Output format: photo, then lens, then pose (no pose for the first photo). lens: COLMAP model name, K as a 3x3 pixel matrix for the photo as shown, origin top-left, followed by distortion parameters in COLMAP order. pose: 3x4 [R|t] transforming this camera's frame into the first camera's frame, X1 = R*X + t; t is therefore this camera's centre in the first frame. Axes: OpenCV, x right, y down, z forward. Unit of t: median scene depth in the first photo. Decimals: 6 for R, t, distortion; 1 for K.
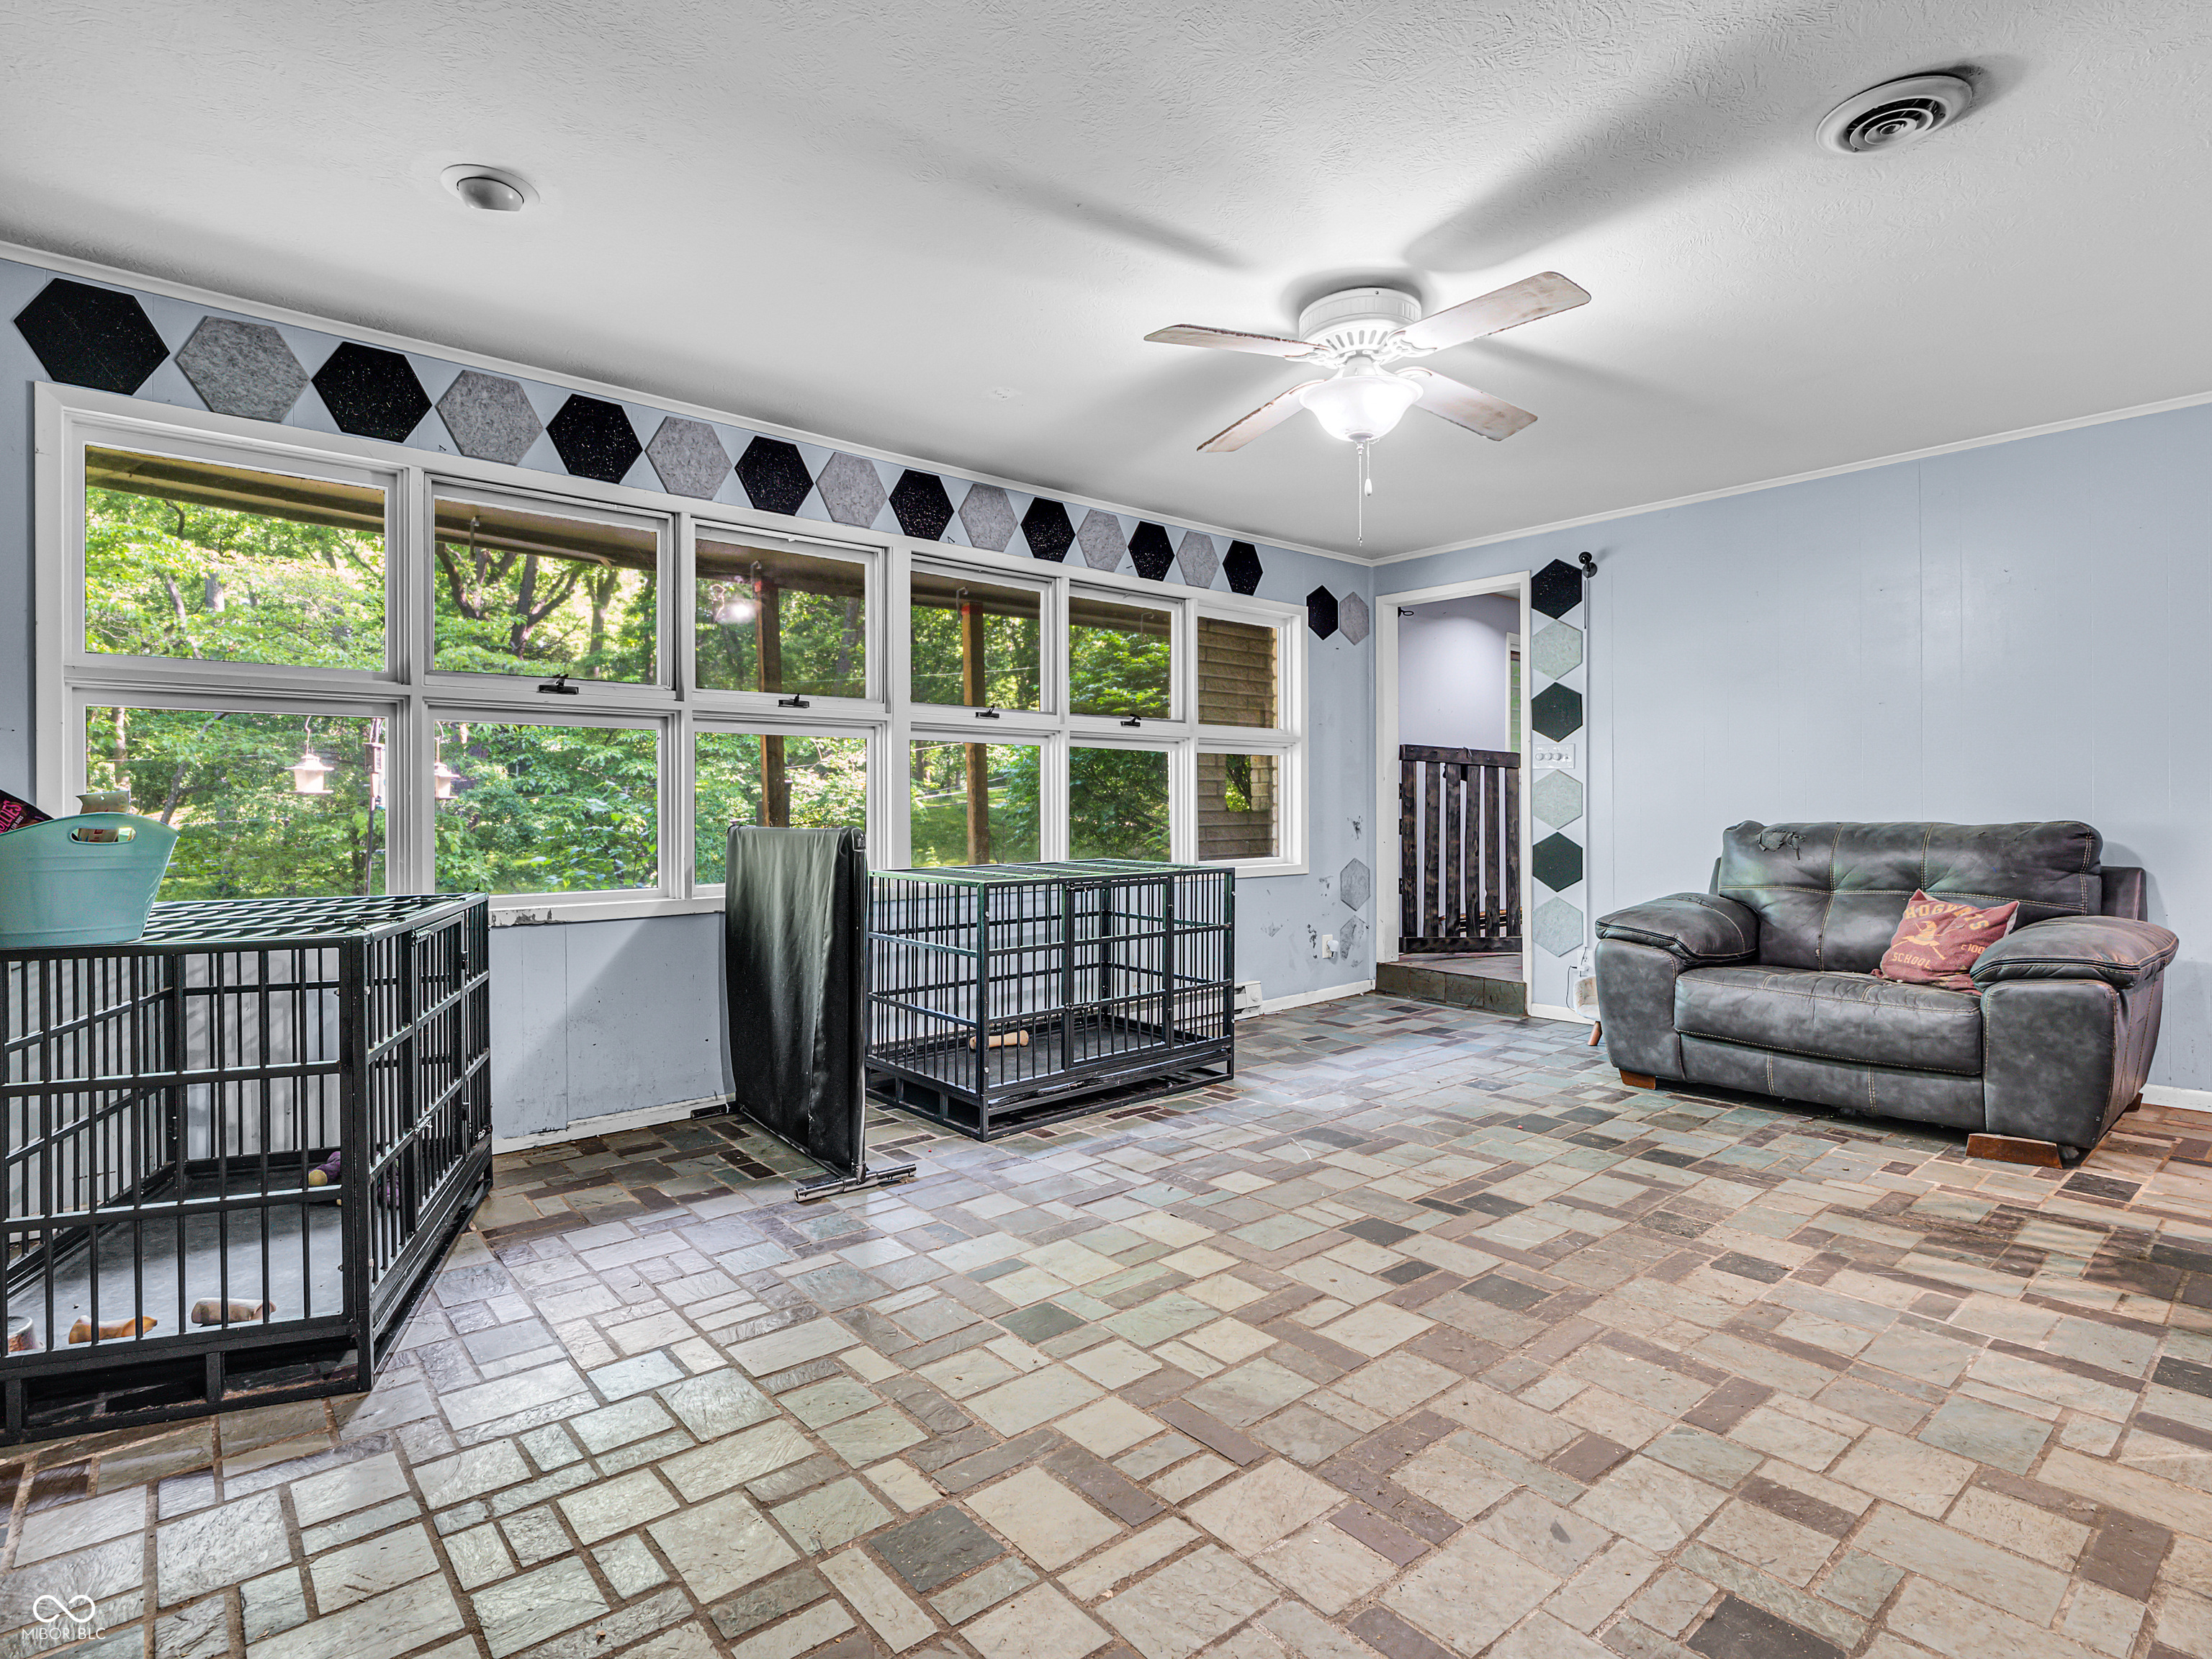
lens RADIAL K [[1126.9, 0, 1096.4], [0, 1126.9, 809.0], [0, 0, 1]] dist [-0.017261, -0.000523]
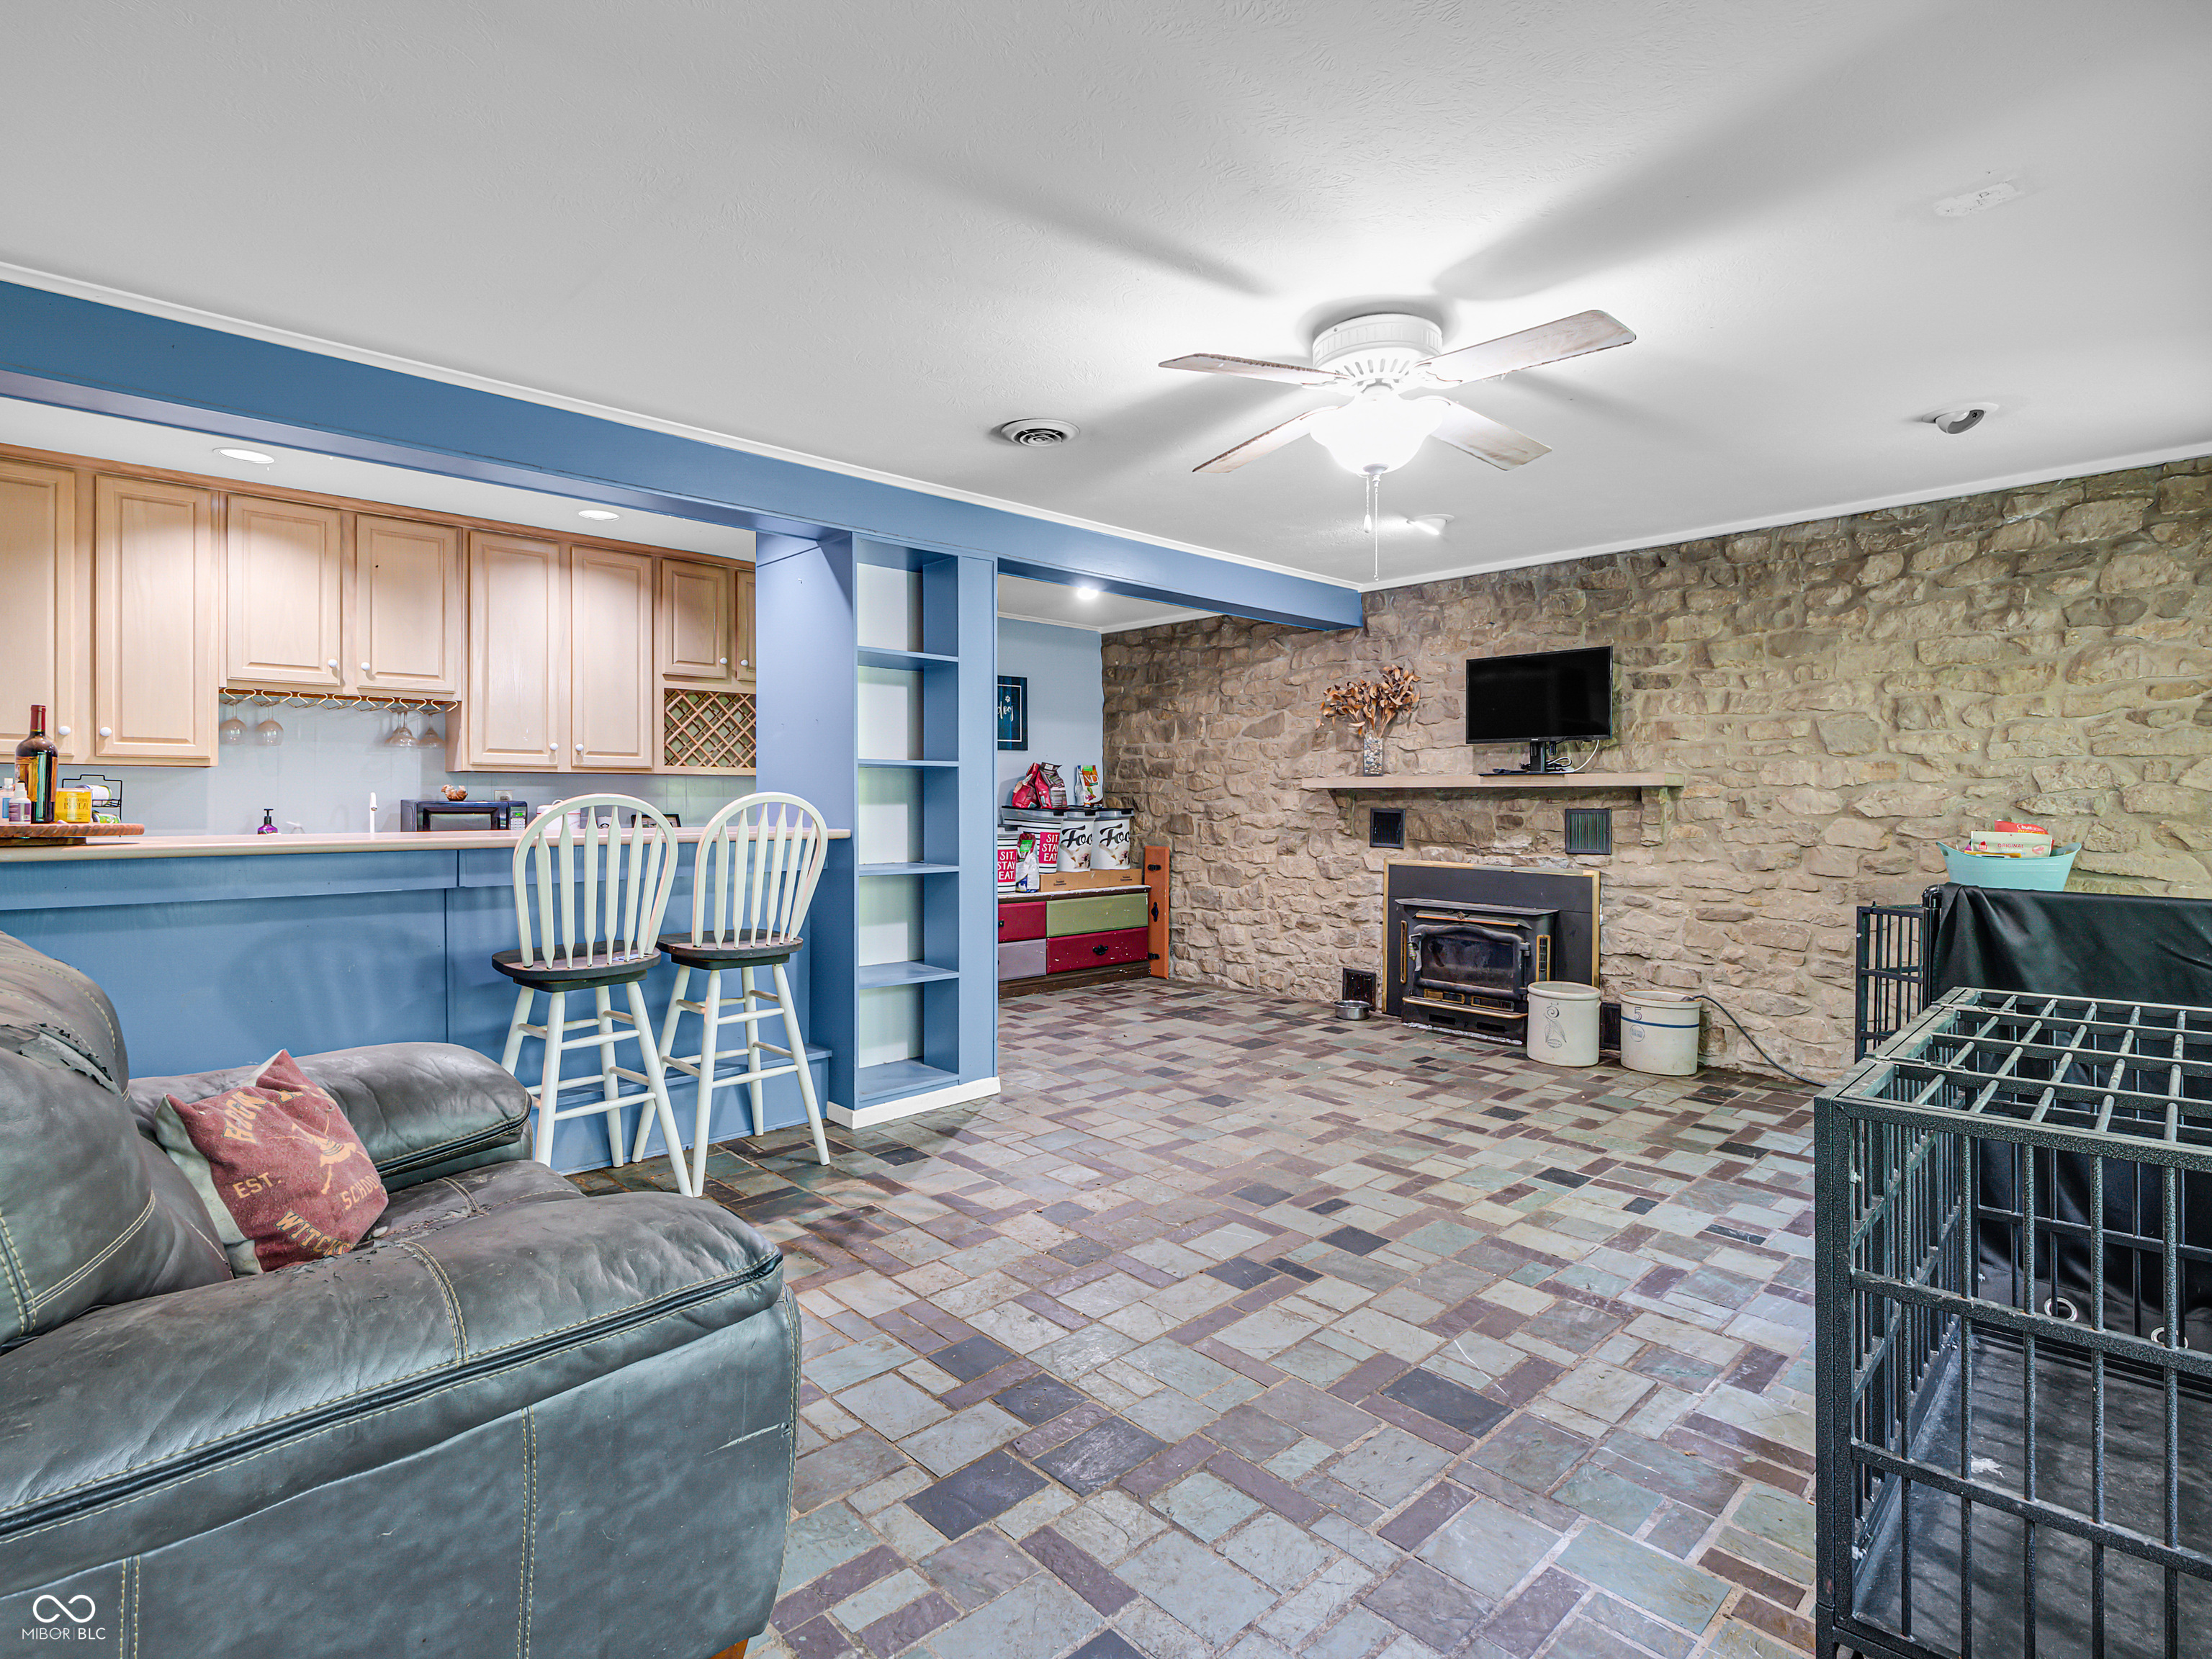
lens RADIAL K [[1102.5, 0, 1106.5], [0, 1102.5, 795.2], [0, 0, 1]] dist [-0.016643, 0.000198]
pose [[-0.998011, 0.005142, -0.062822, 0.609508], [0.005150, 0.999987, 0.000038, -0.067643], [0.062821, -0.000286, -0.998025, 2.241467]]
